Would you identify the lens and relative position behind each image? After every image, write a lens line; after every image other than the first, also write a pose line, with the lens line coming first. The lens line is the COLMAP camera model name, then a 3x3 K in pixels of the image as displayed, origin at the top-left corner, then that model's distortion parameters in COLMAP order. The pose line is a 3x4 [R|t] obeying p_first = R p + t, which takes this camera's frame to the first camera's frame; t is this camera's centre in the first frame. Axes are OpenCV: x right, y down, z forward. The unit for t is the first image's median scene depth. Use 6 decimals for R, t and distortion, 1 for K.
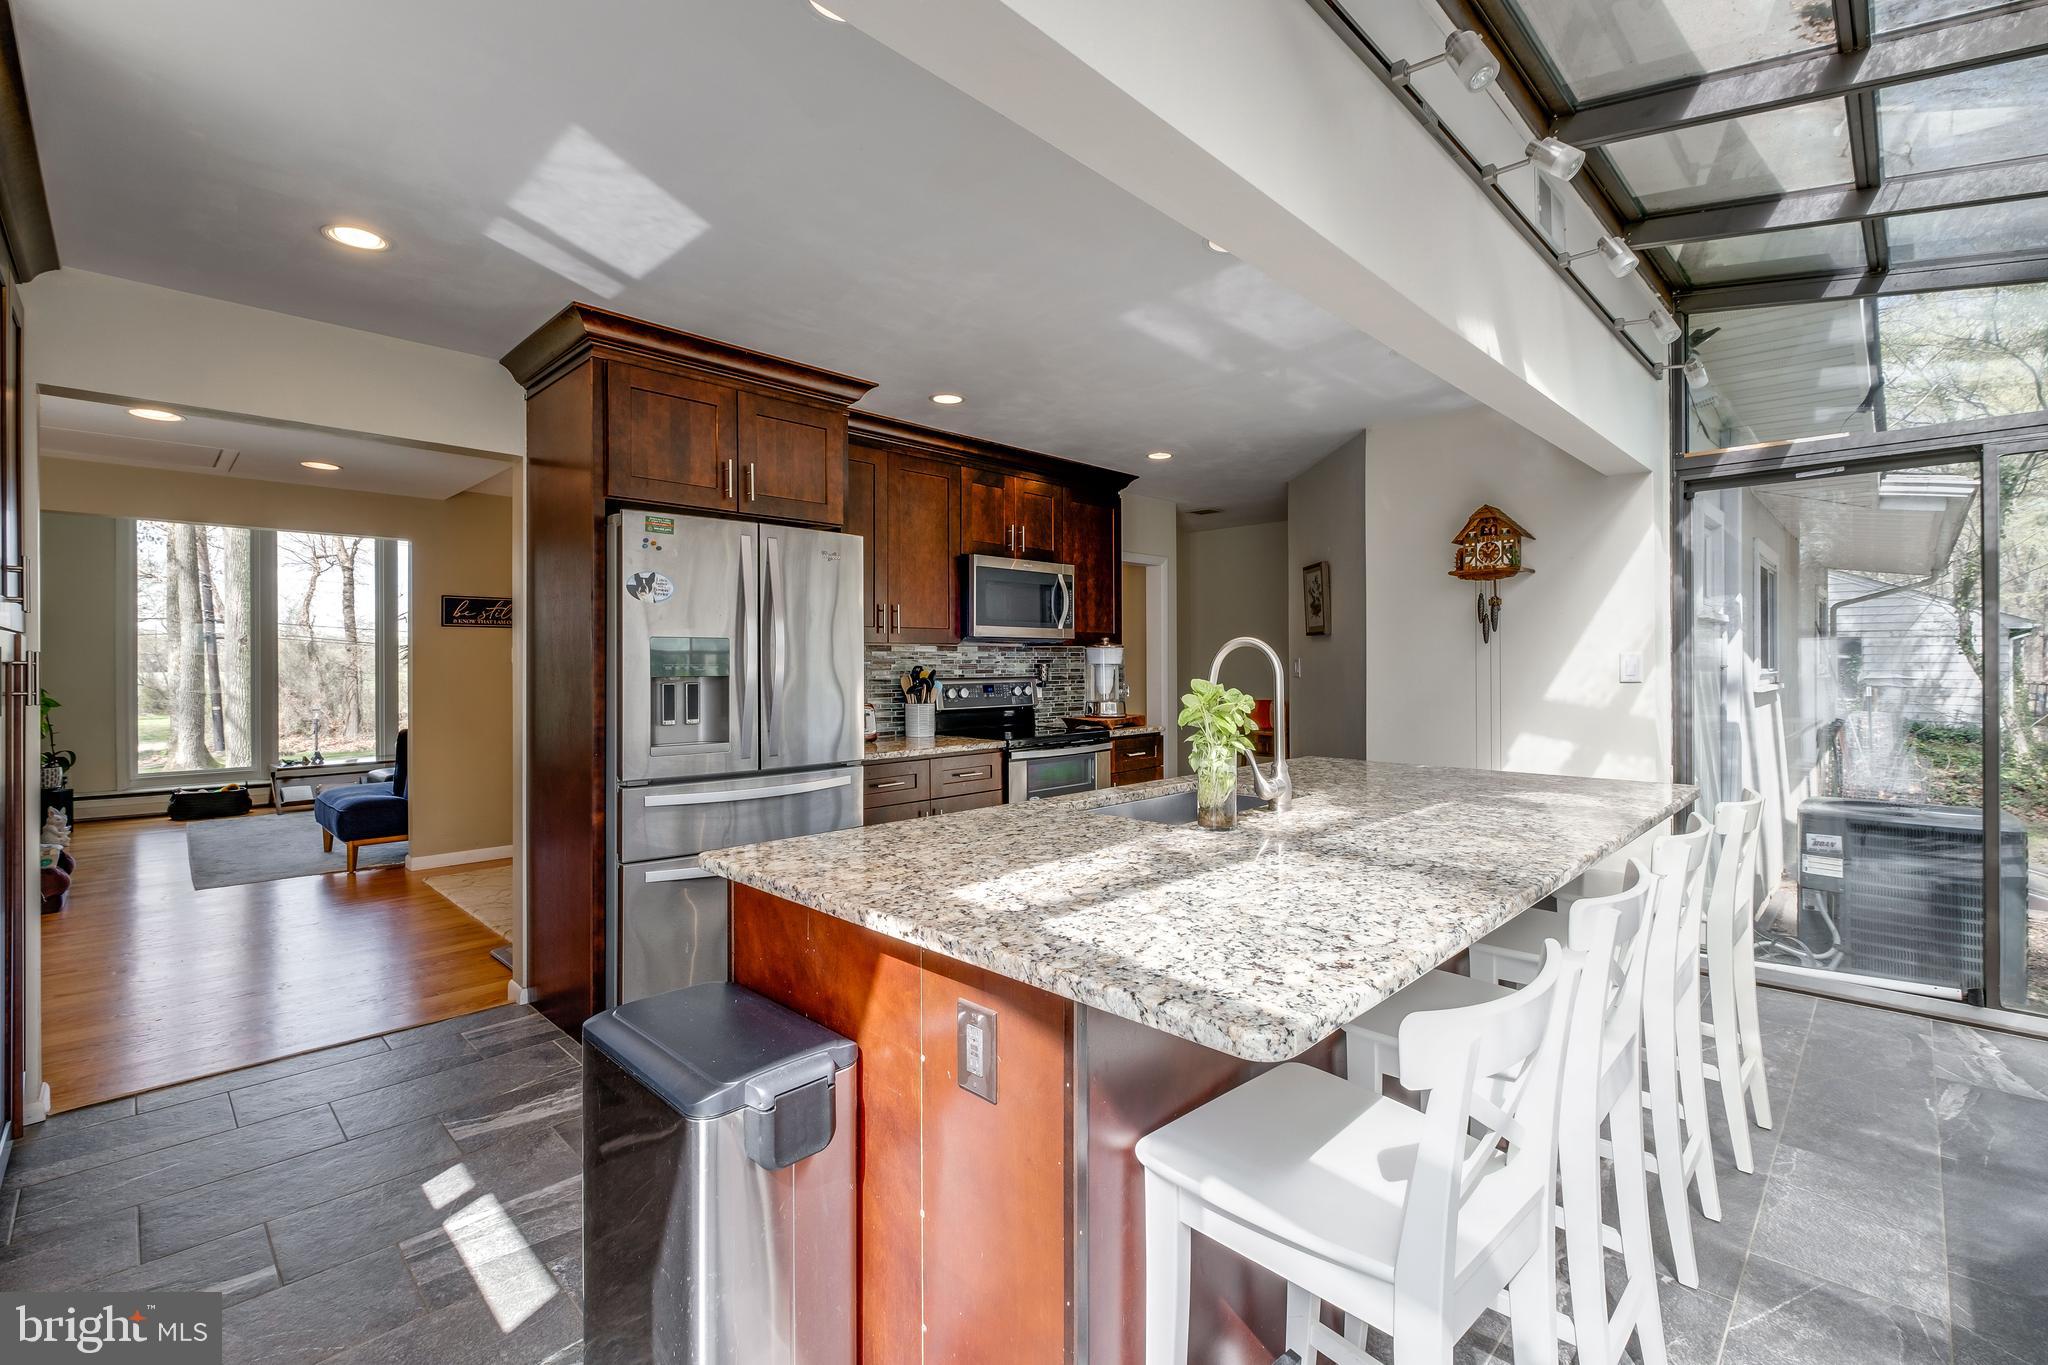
lens RADIAL K [[887.5, 0, 1007.3], [0, 887.5, 664.9], [0, 0, 1]] dist [-0.001025, -0.002577]
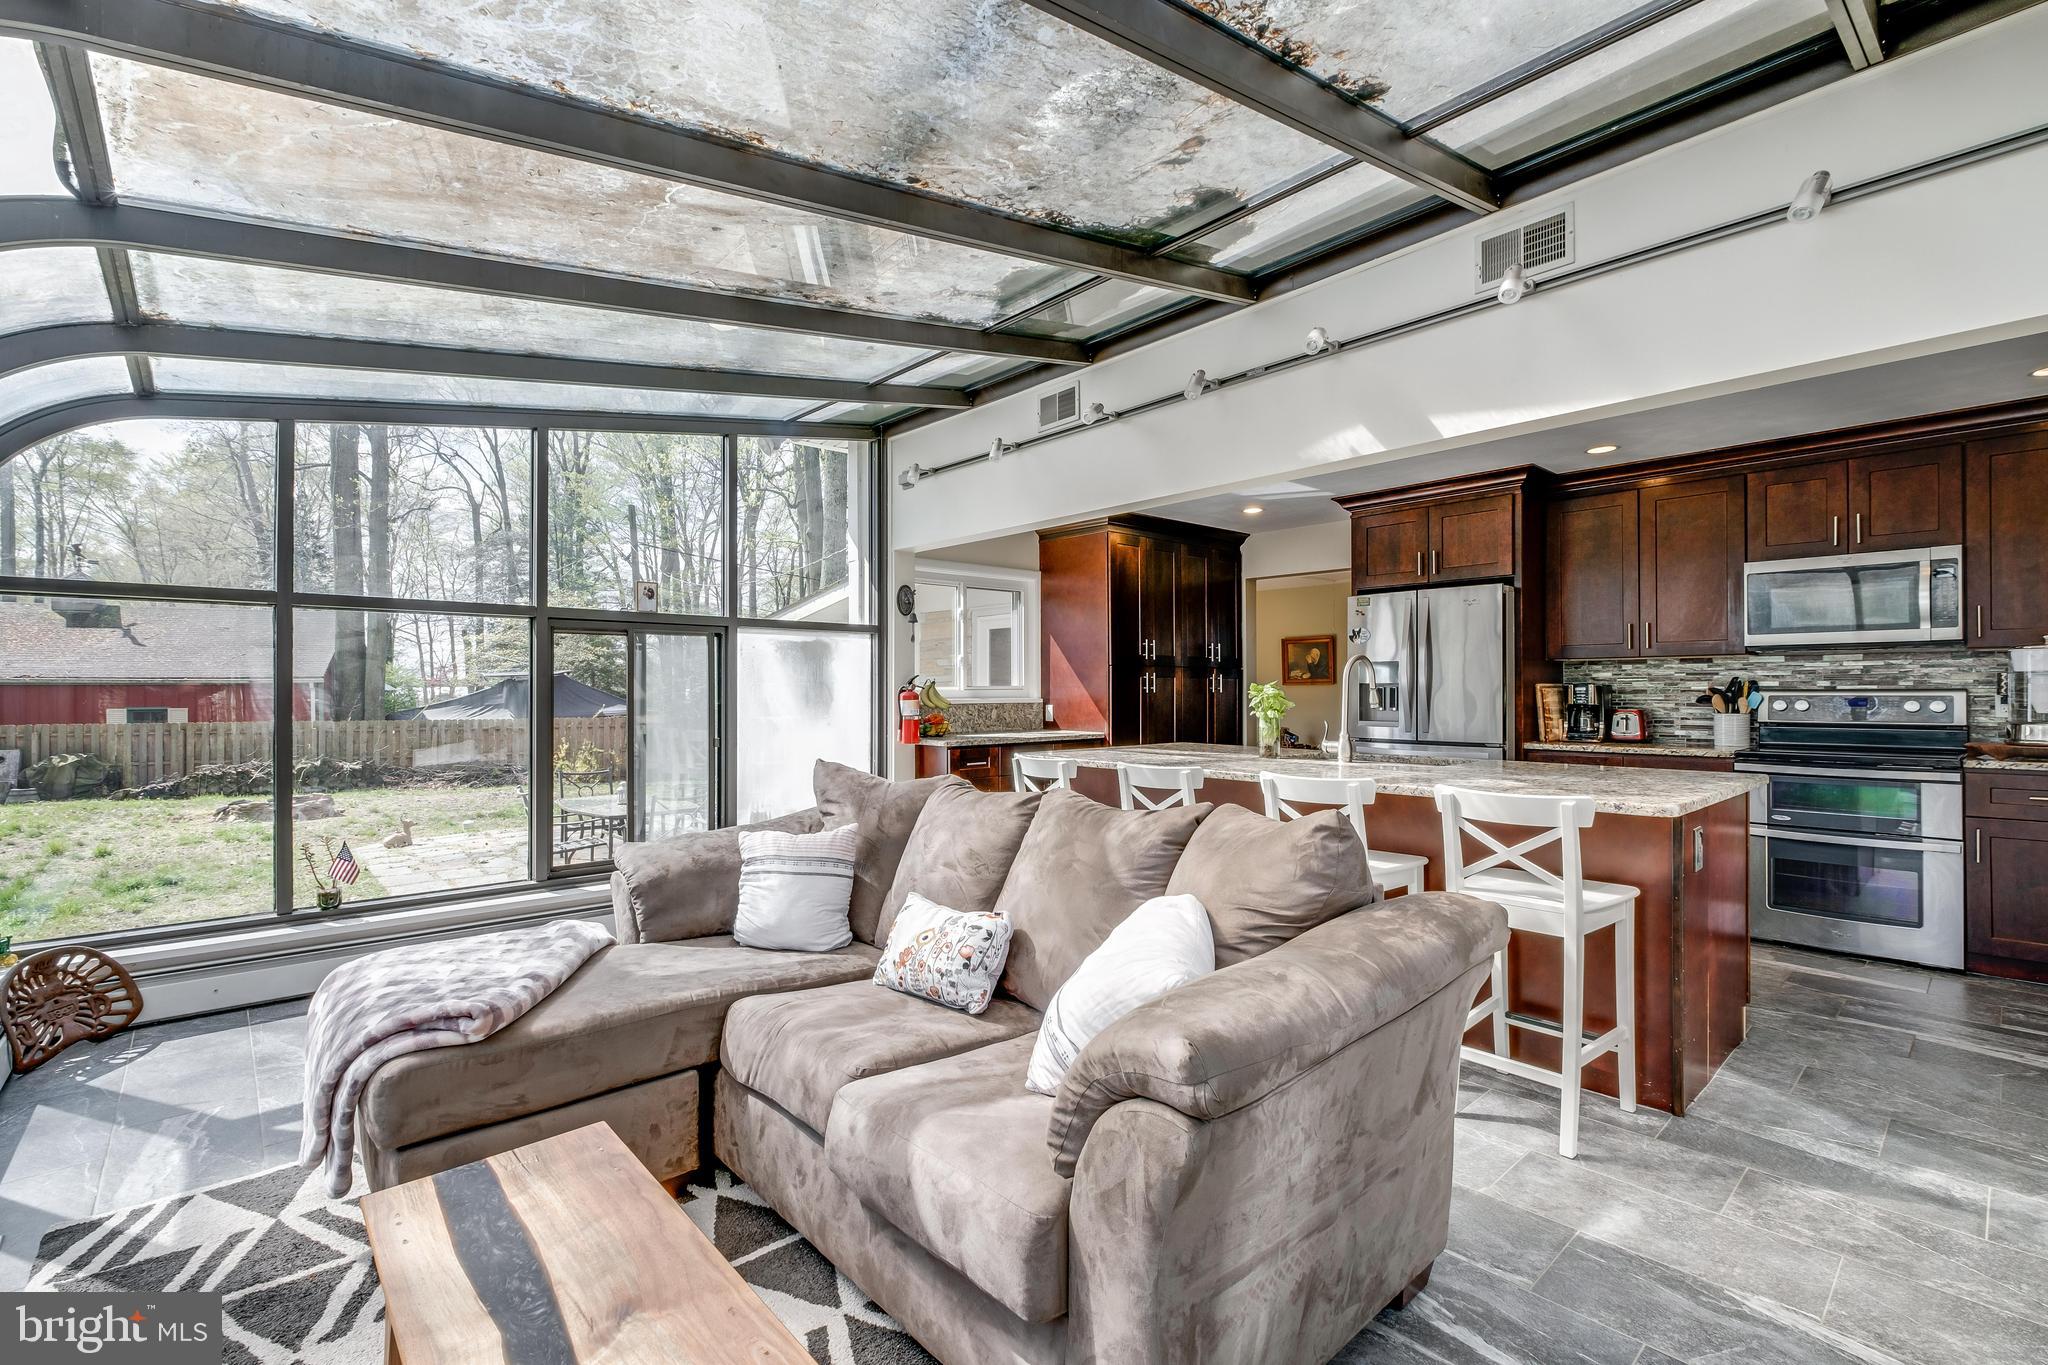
lens RADIAL K [[887.5, 0, 1018.0], [0, 887.5, 682.3], [0, 0, 1]] dist [-0.001025, -0.002577]
pose [[-0.058053, -0.001874, -0.998312, 1.319823], [0.000144, 0.999998, -0.001886, 0.013257], [0.998313, -0.000253, -0.058053, 0.333230]]
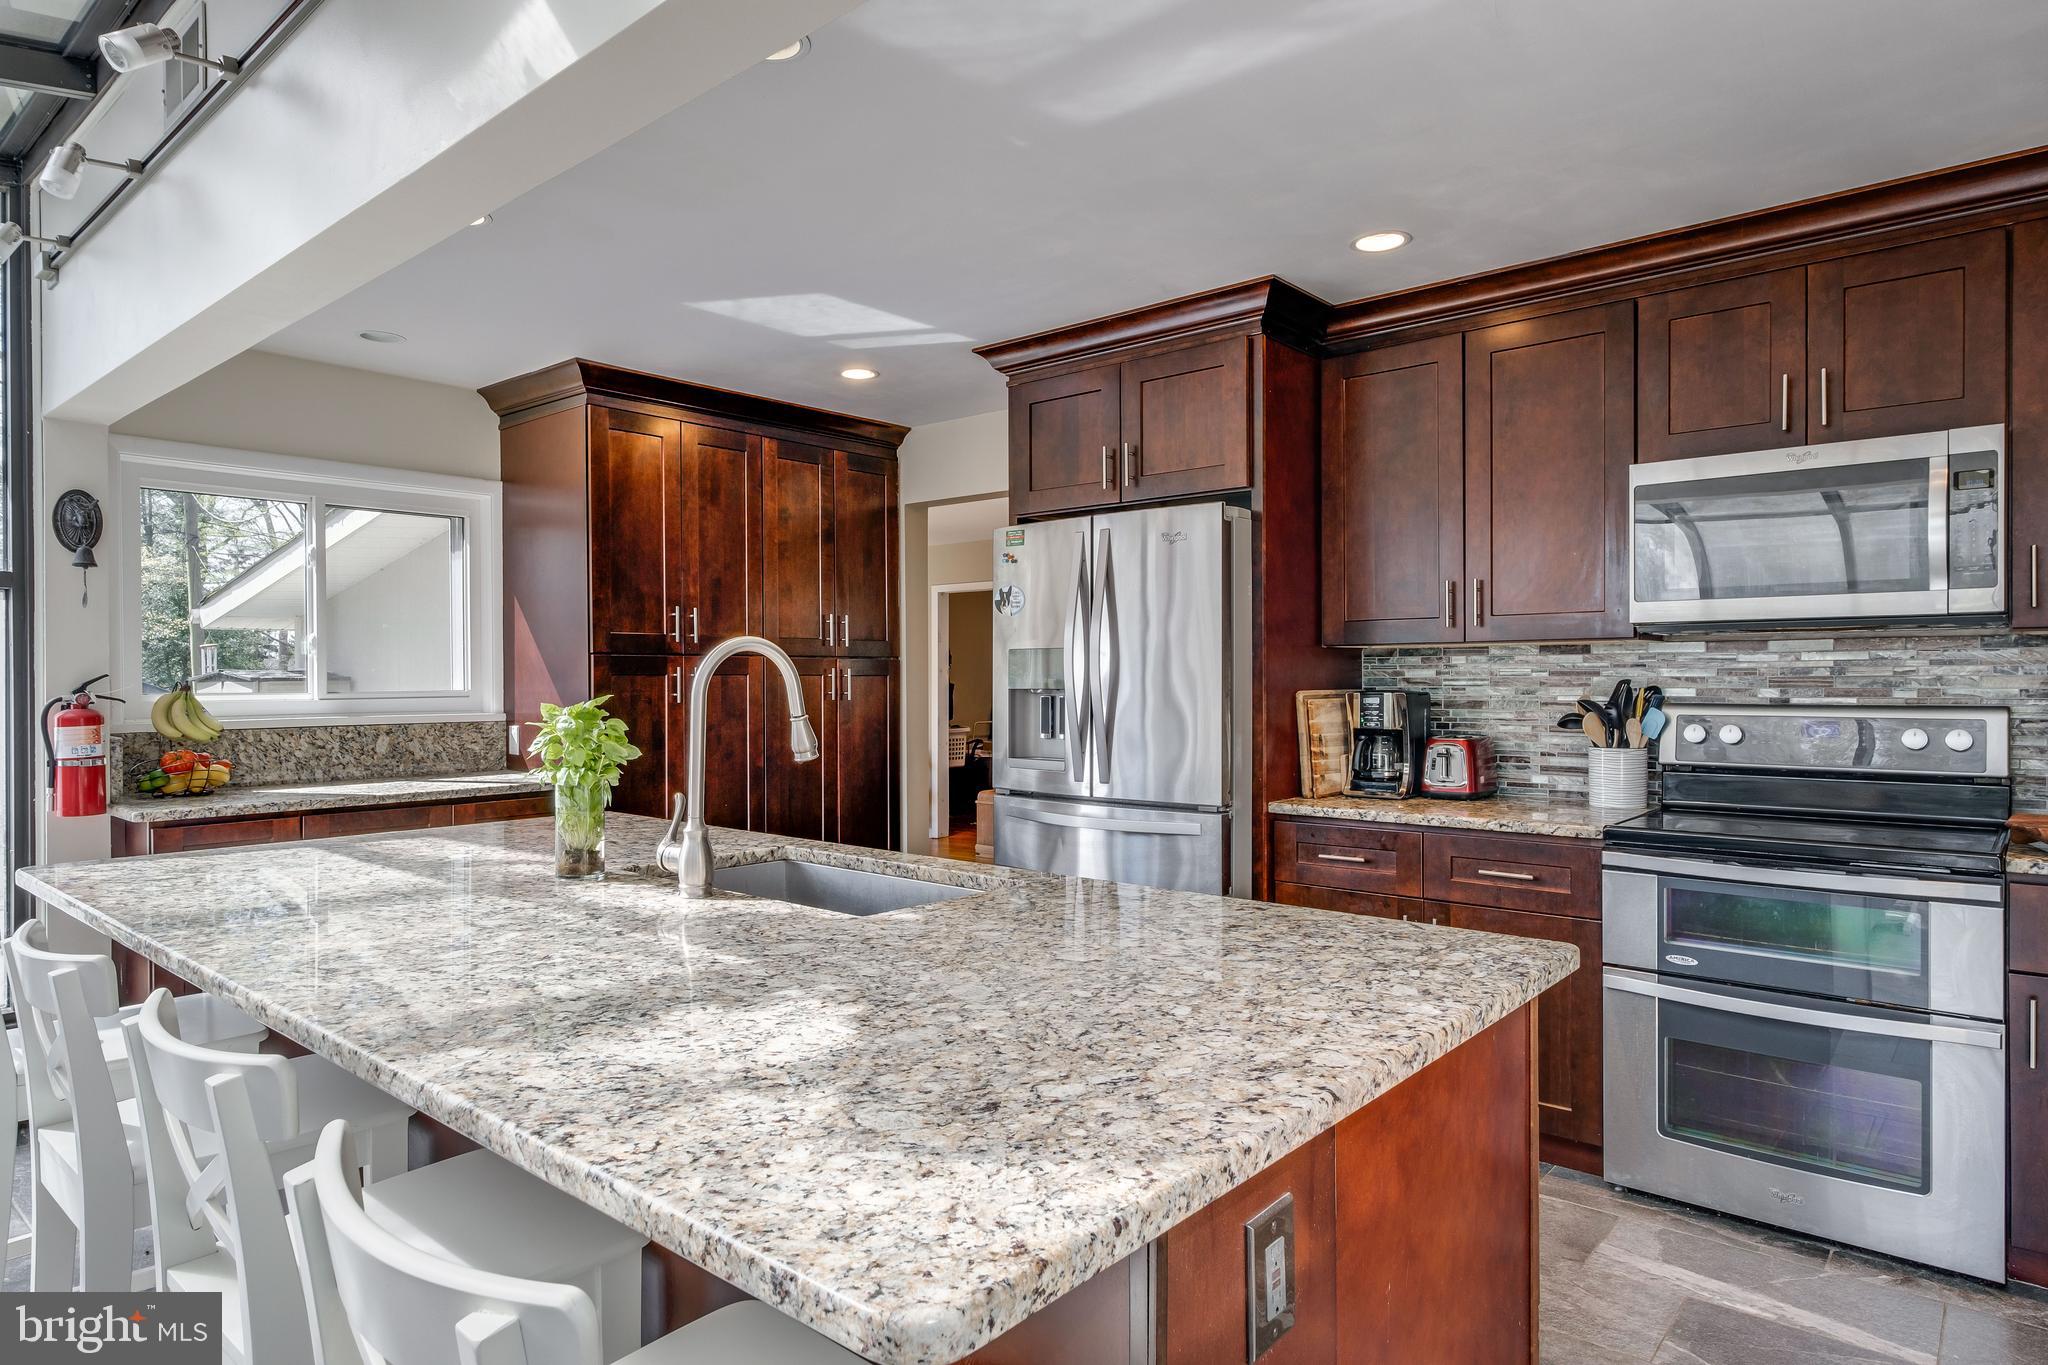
lens RADIAL K [[1185.3, 0, 1013.5], [0, 1185.3, 679.1], [0, 0, 1]] dist [0.003544, -0.000919]
pose [[0.077479, 0.006136, -0.996975, 0.834706], [-0.000086, 0.999981, 0.006147, -0.004513], [0.996994, -0.000390, 0.077479, 0.778745]]
